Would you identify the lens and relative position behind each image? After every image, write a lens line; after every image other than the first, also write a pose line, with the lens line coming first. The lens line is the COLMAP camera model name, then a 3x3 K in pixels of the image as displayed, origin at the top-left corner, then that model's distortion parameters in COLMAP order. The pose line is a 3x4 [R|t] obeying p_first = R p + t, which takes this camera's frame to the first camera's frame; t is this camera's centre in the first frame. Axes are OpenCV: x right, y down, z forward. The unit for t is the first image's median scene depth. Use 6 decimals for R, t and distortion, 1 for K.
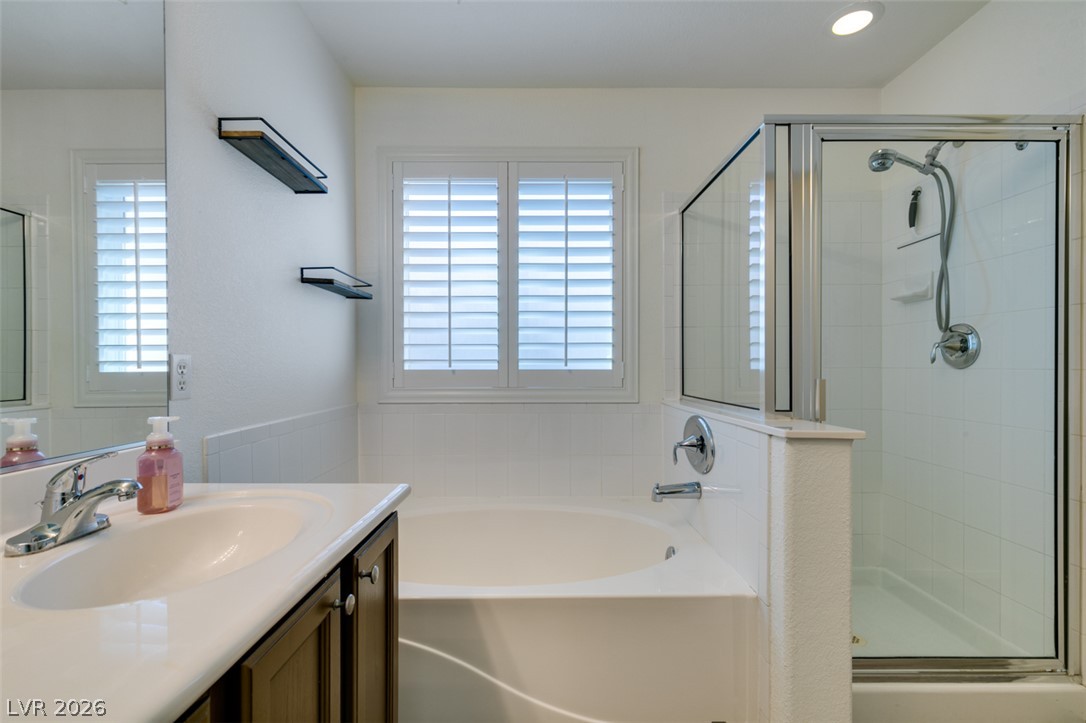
lens RADIAL K [[492.9, 0, 542.1], [0, 492.9, 364.0], [0, 0, 1]] dist [0.000424, -0.000231]
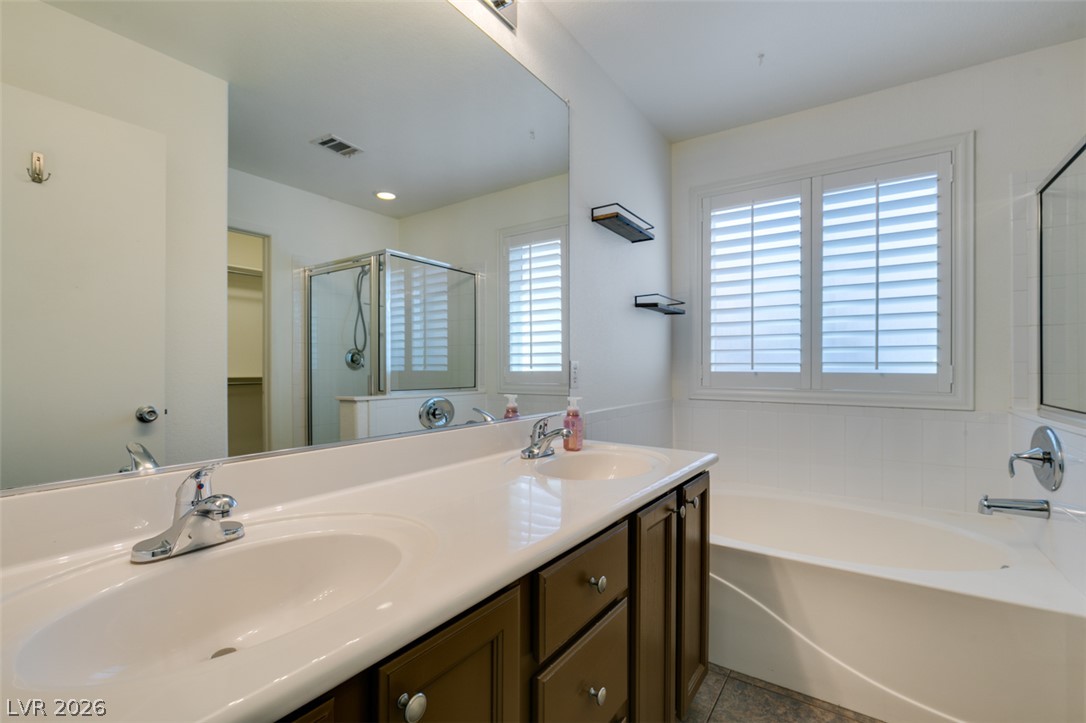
lens RADIAL K [[492.9, 0, 540.0], [0, 492.9, 364.0], [0, 0, 1]] dist [0.000424, -0.000231]
pose [[0.825447, 0.002270, -0.564475, 0.051939], [-0.003651, 0.999992, -0.001317, -0.003369], [0.564467, 0.003148, 0.825449, -0.220025]]
